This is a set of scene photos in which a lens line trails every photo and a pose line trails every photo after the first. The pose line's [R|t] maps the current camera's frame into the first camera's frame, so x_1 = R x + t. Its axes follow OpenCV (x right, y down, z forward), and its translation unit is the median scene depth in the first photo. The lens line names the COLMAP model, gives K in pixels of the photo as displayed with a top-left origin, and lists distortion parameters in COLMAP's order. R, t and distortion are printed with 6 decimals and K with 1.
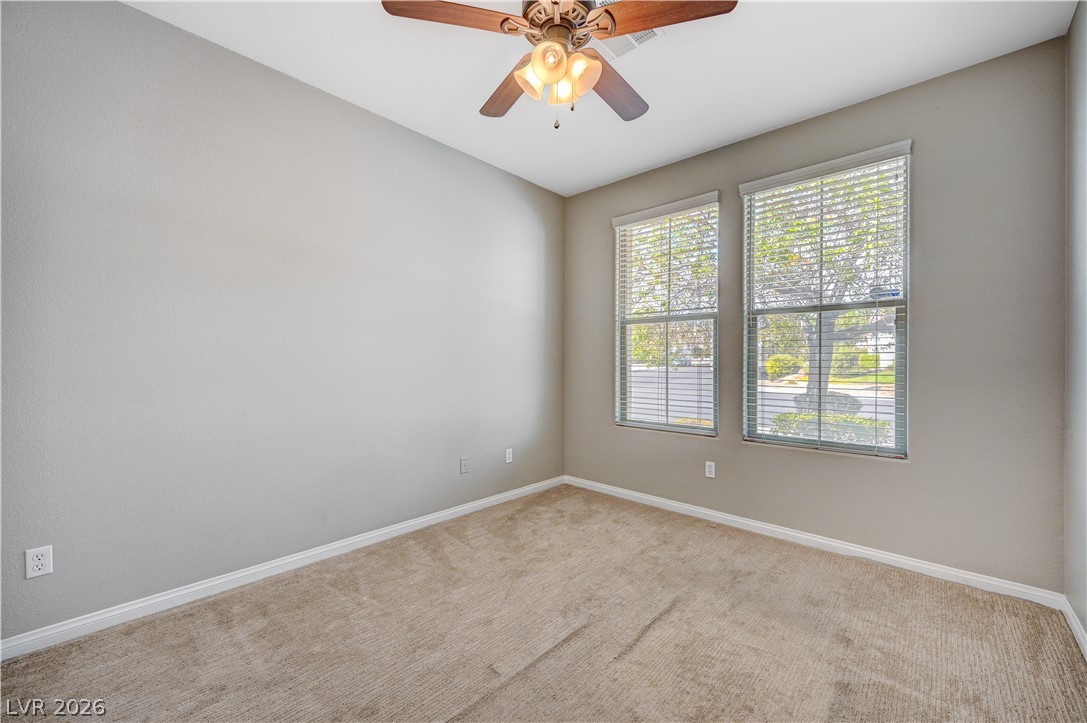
lens RADIAL K [[431.3, 0, 544.8], [0, 431.3, 362.0], [0, 0, 1]] dist [0.005463, -0.001222]
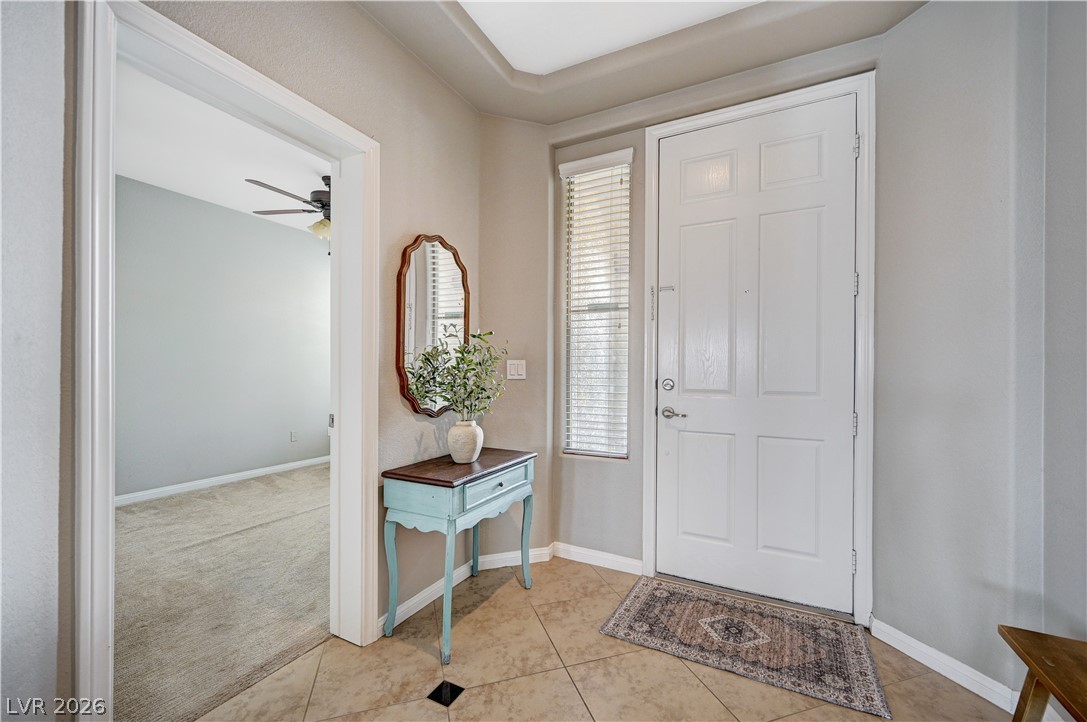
lens RADIAL K [[431.3, 0, 538.9], [0, 431.3, 371.7], [0, 0, 1]] dist [0.005463, -0.001222]
pose [[0.965568, -0.000349, 0.260151, 0.362838], [-0.001470, 0.999976, 0.006794, 0.005216], [-0.260147, -0.006943, 0.965544, -0.993794]]
